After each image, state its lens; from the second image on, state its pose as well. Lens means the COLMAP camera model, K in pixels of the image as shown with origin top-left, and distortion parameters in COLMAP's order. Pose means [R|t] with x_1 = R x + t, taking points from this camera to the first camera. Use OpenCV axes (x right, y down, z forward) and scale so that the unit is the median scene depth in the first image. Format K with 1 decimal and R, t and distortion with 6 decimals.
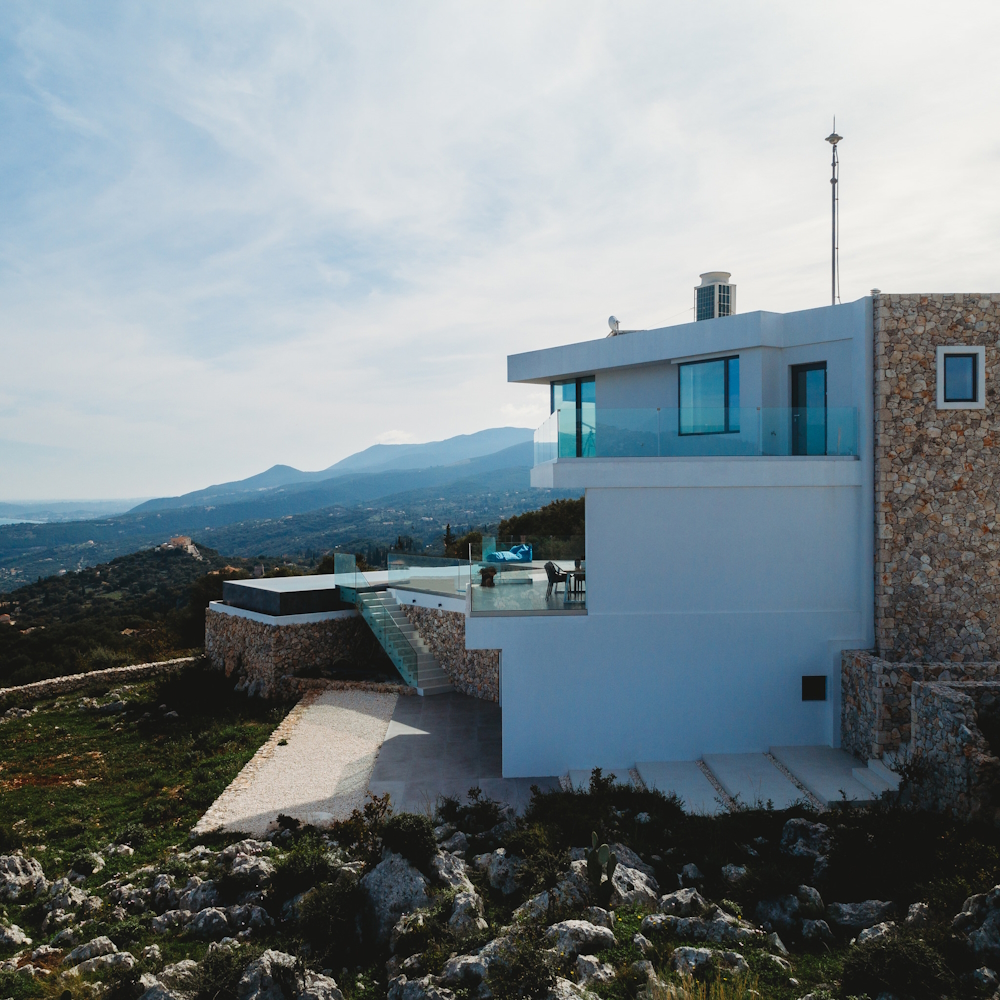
lens RADIAL K [[991.8, 0, 522.3], [0, 991.8, 501.7], [0, 0, 1]] dist [0.002180, -0.001907]
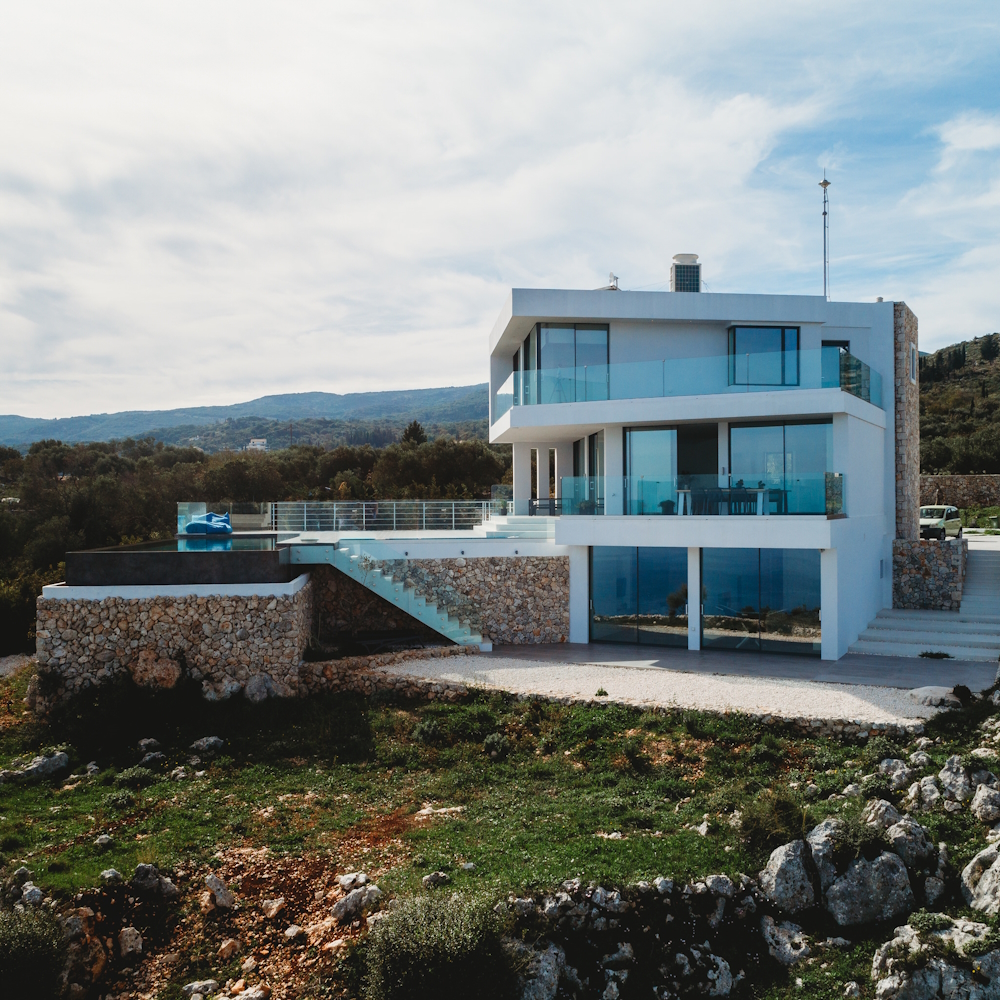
lens RADIAL K [[991.8, 0, 522.3], [0, 991.8, 501.7], [0, 0, 1]] dist [0.002180, -0.001907]
pose [[0.494914, 0.003130, 0.868936, -0.931870], [0.015121, 0.999811, -0.012214, 0.078756], [-0.868811, 0.019184, 0.494773, 0.575112]]
